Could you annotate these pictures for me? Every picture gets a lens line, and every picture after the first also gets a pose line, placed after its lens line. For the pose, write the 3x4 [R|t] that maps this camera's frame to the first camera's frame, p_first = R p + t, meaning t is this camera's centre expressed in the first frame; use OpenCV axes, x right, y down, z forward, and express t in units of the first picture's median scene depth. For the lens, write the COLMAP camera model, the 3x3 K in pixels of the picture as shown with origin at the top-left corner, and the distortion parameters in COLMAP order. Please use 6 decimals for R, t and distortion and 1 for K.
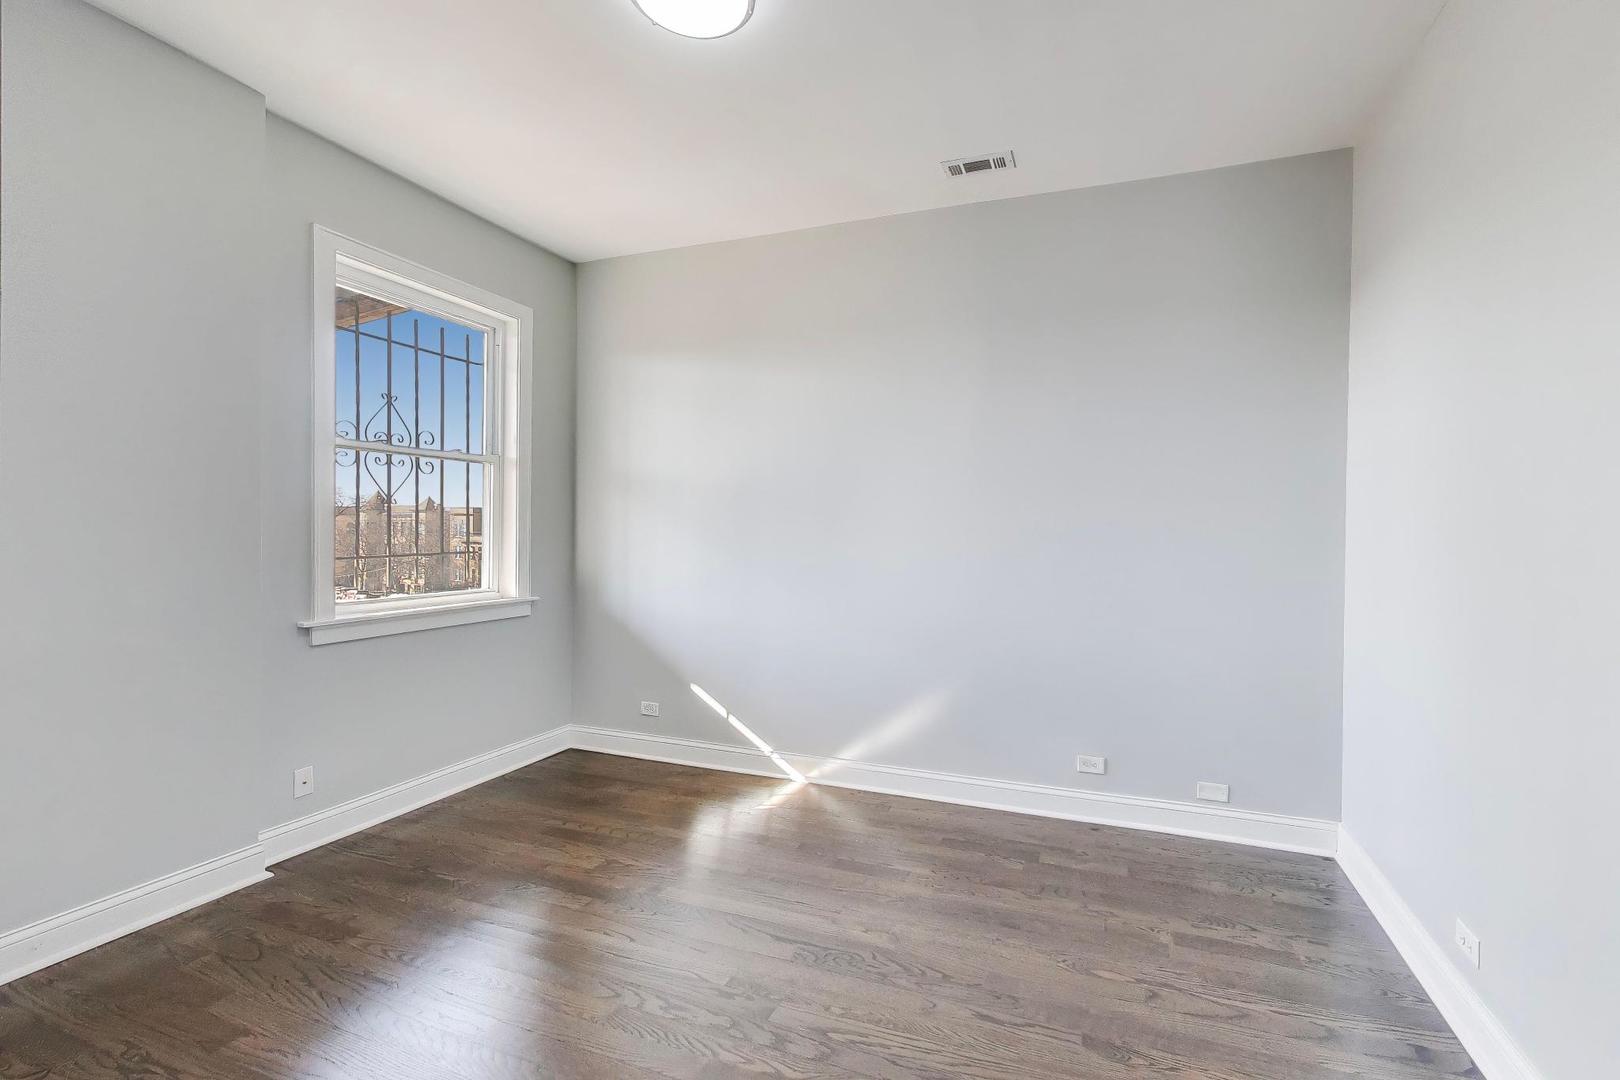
lens RADIAL K [[682.4, 0, 834.4], [0, 682.4, 519.4], [0, 0, 1]] dist [0.000075, -0.000005]
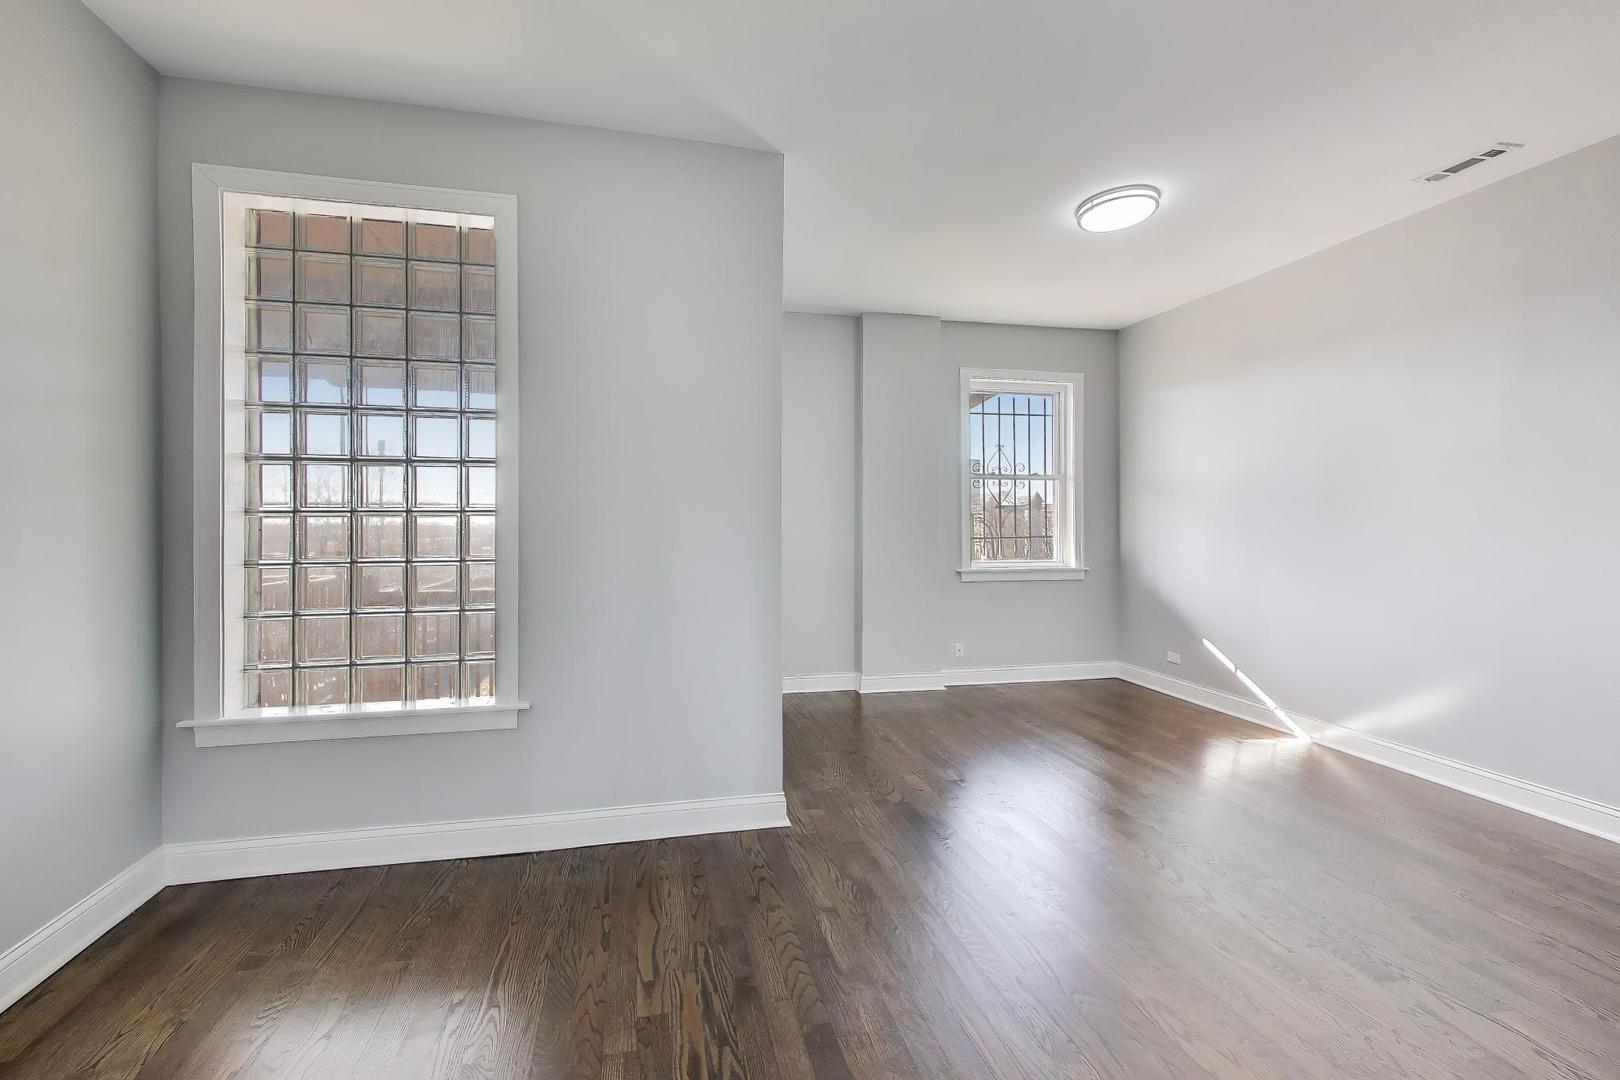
lens RADIAL K [[682.4, 0, 834.4], [0, 682.4, 519.4], [0, 0, 1]] dist [0.000075, -0.000005]
pose [[0.621309, -0.008315, -0.783522, 0.381473], [0.015553, 0.999878, 0.001722, -0.001925], [0.783412, -0.013256, 0.621362, -0.350776]]
